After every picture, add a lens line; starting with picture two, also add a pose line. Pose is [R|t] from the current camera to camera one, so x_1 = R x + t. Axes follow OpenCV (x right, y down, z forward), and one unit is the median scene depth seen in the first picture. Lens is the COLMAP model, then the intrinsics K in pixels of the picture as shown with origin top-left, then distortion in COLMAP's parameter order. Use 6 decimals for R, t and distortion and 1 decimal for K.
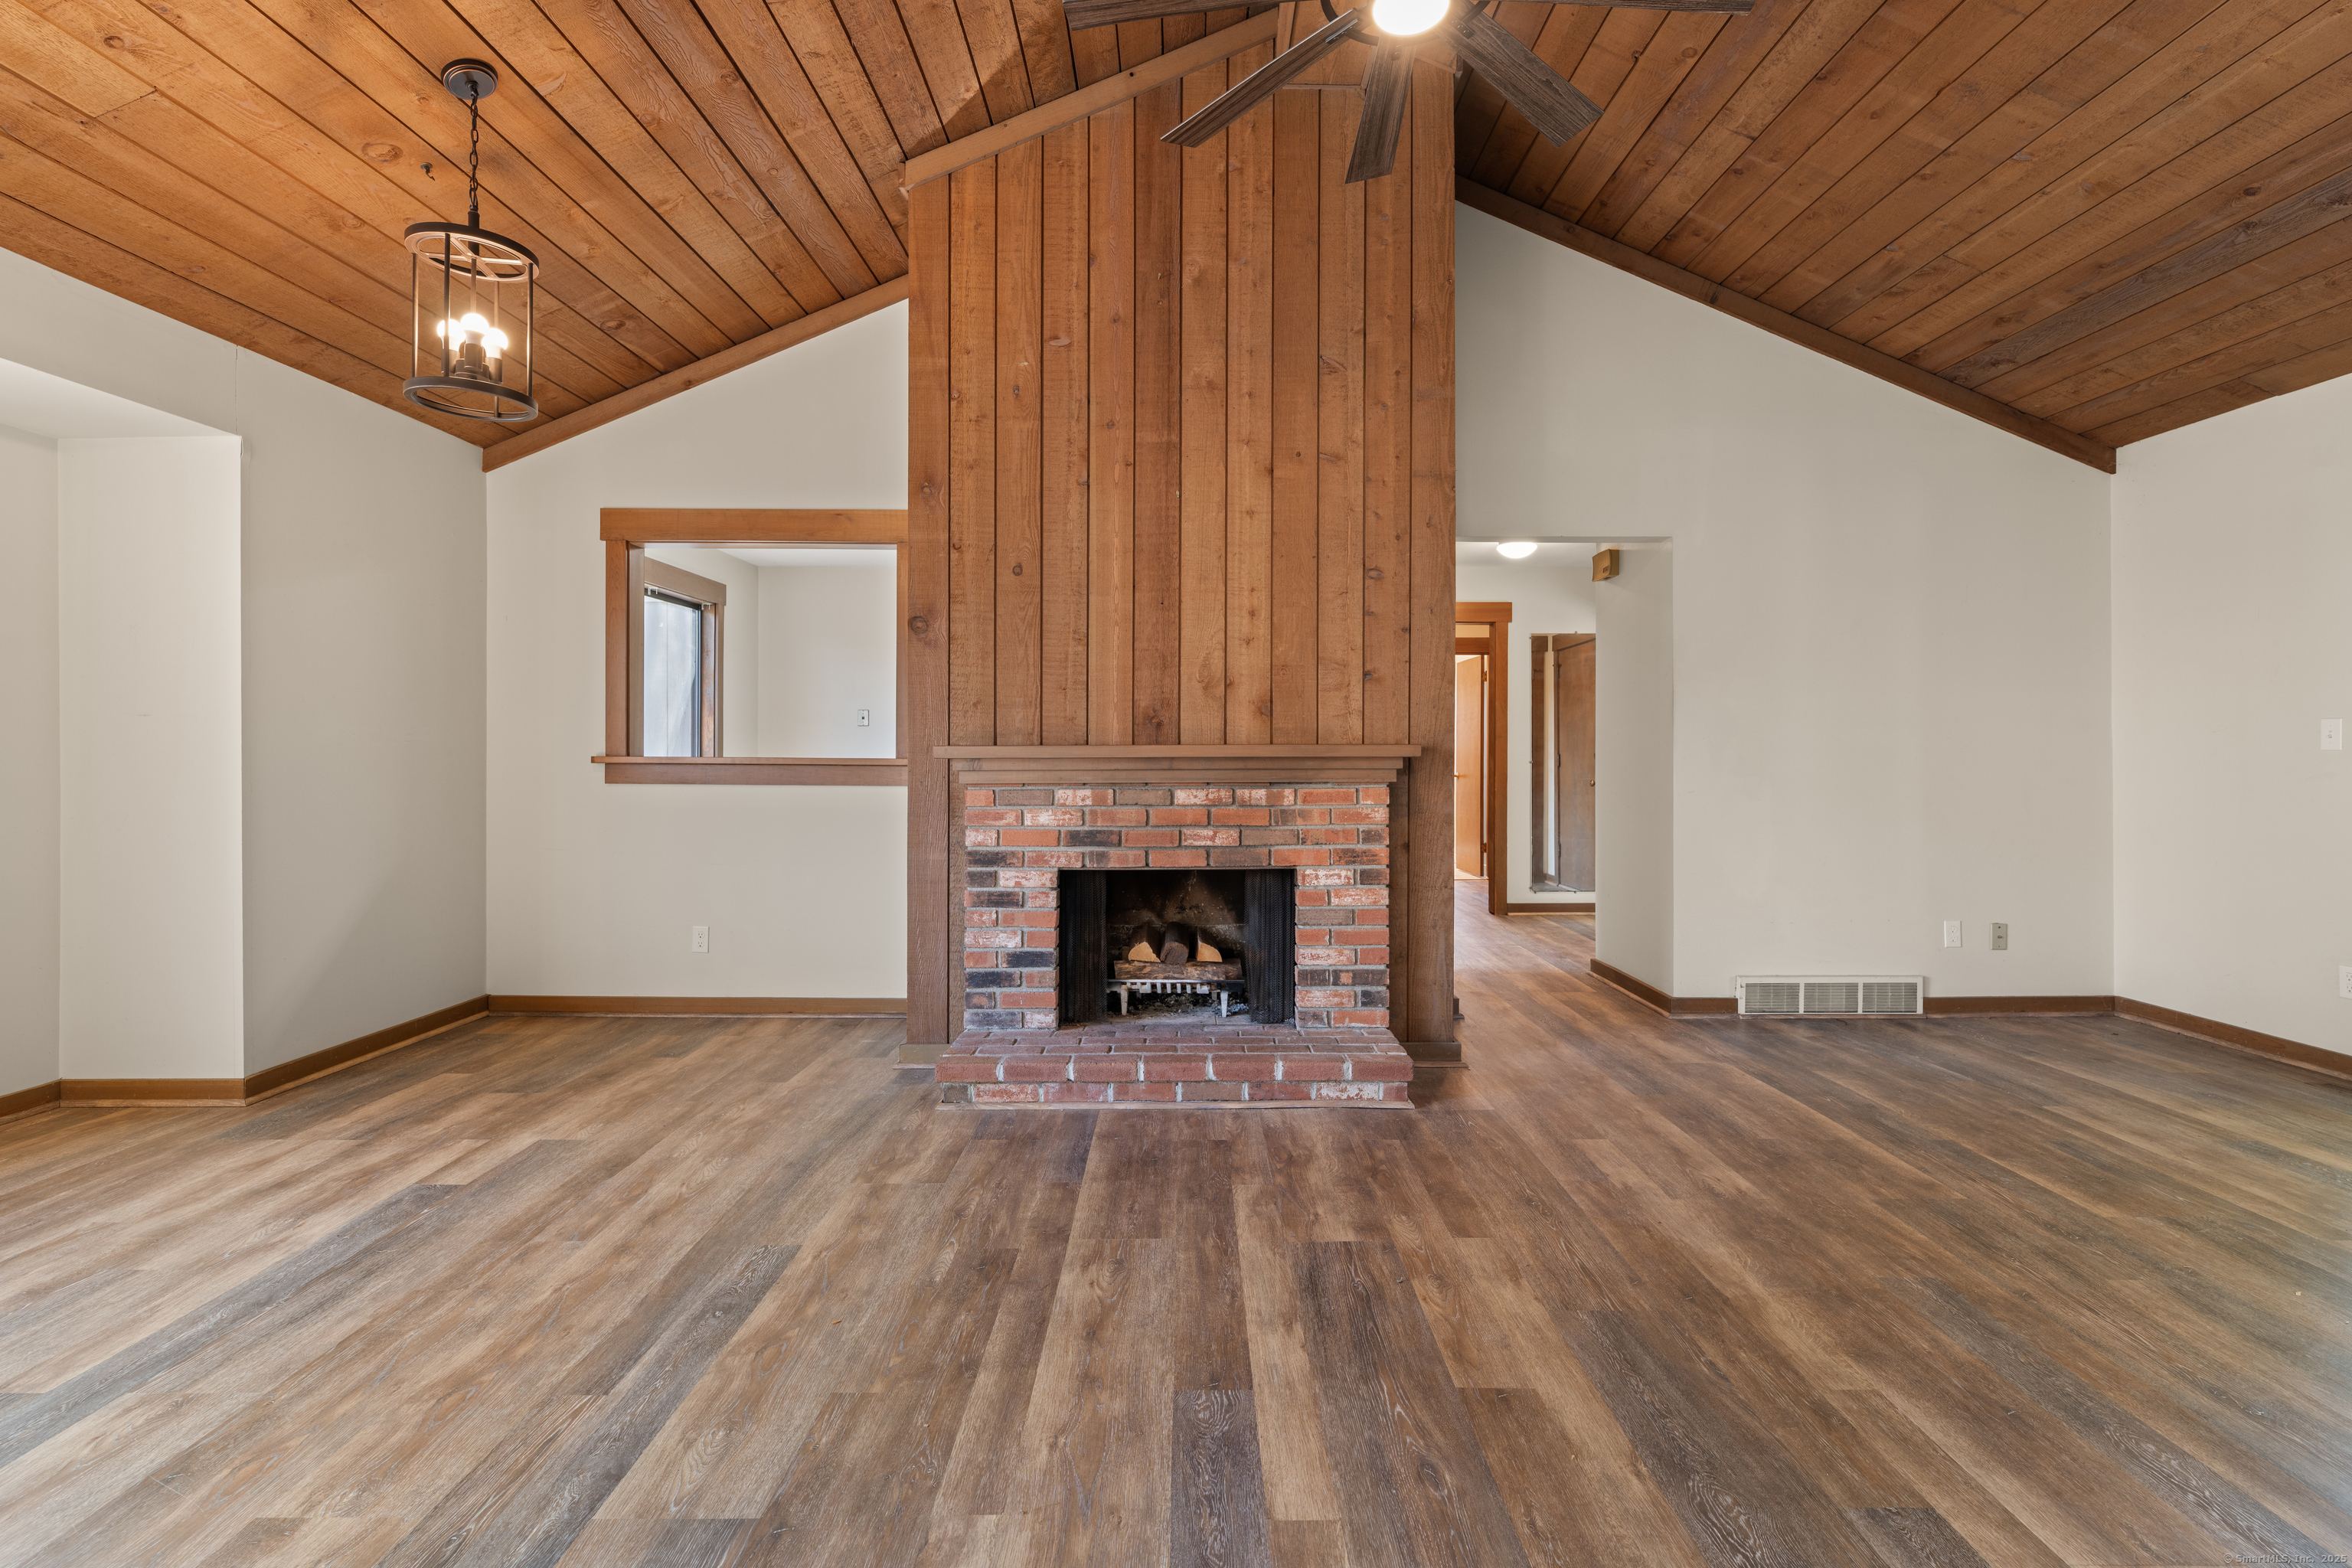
lens RADIAL K [[1069.7, 0, 1183.8], [0, 1069.7, 766.7], [0, 0, 1]] dist [0.000195, -0.000344]
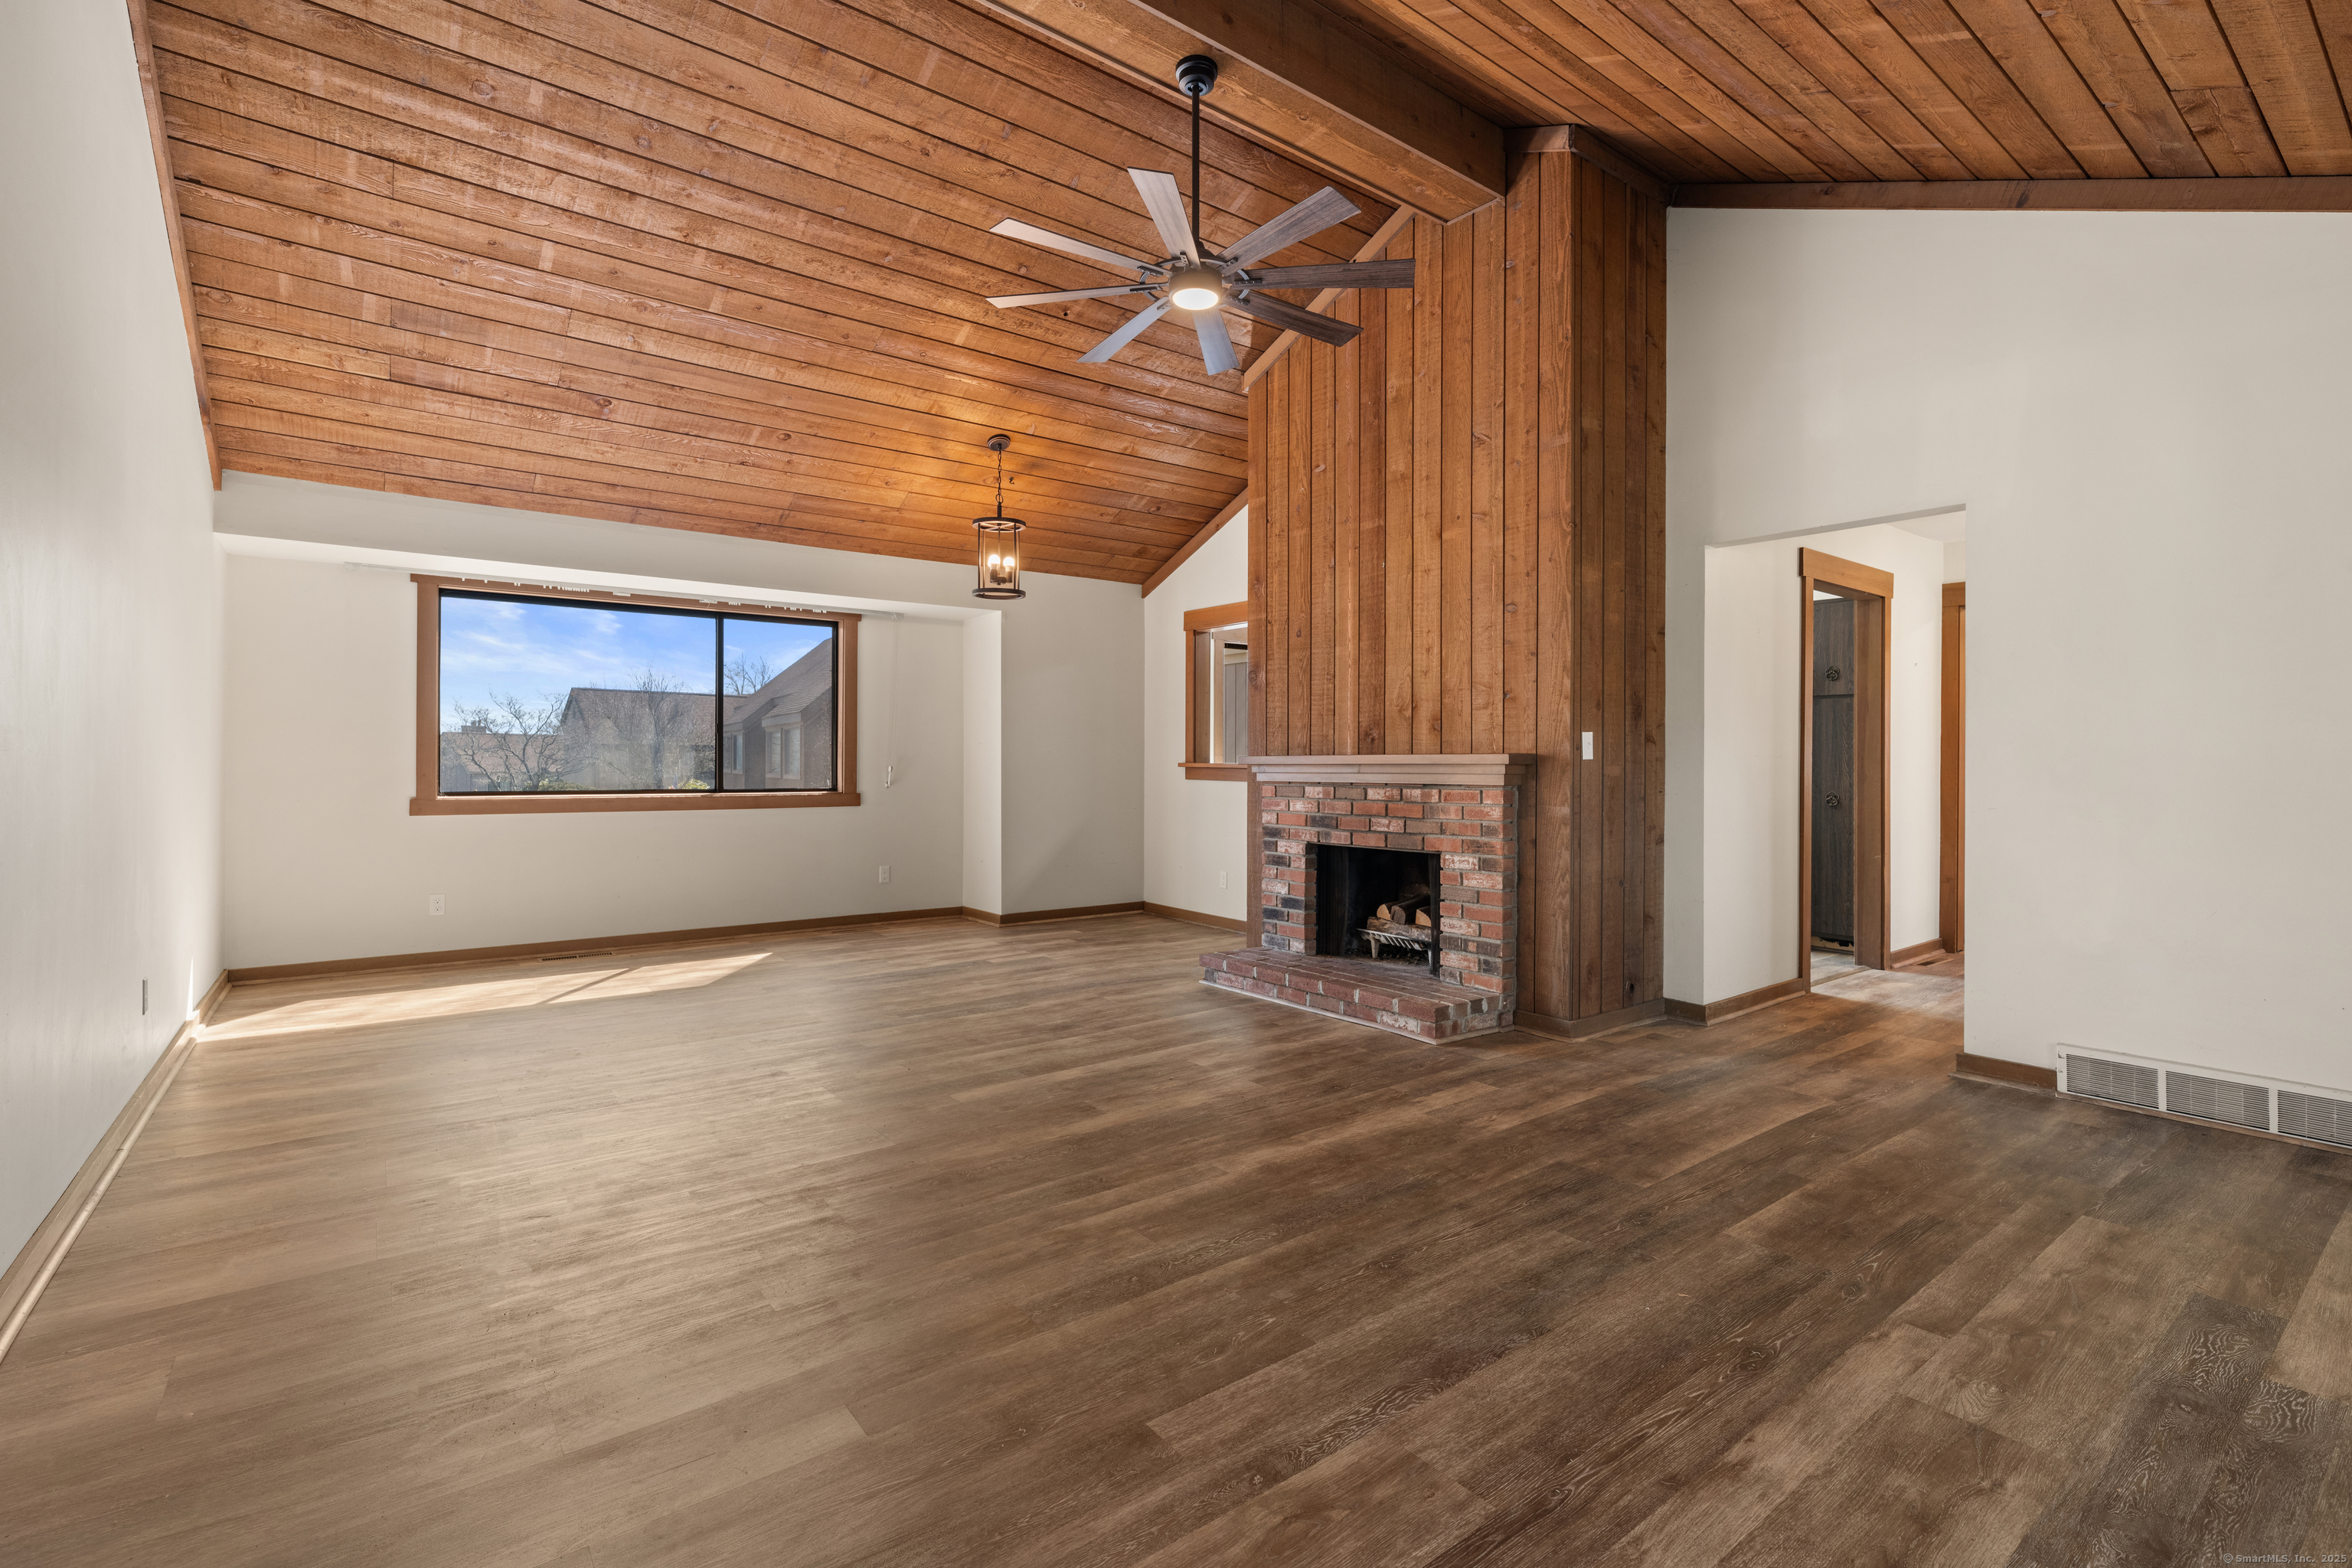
lens RADIAL K [[1059.5, 0, 1176.0], [0, 1059.5, 784.0], [0, 0, 1]] dist [-0.001025, -0.000212]
pose [[0.604910, 0.017763, -0.796096, 0.898759], [-0.012095, 0.999841, 0.013119, 0.001654], [0.796202, 0.001693, 0.605029, 0.007298]]
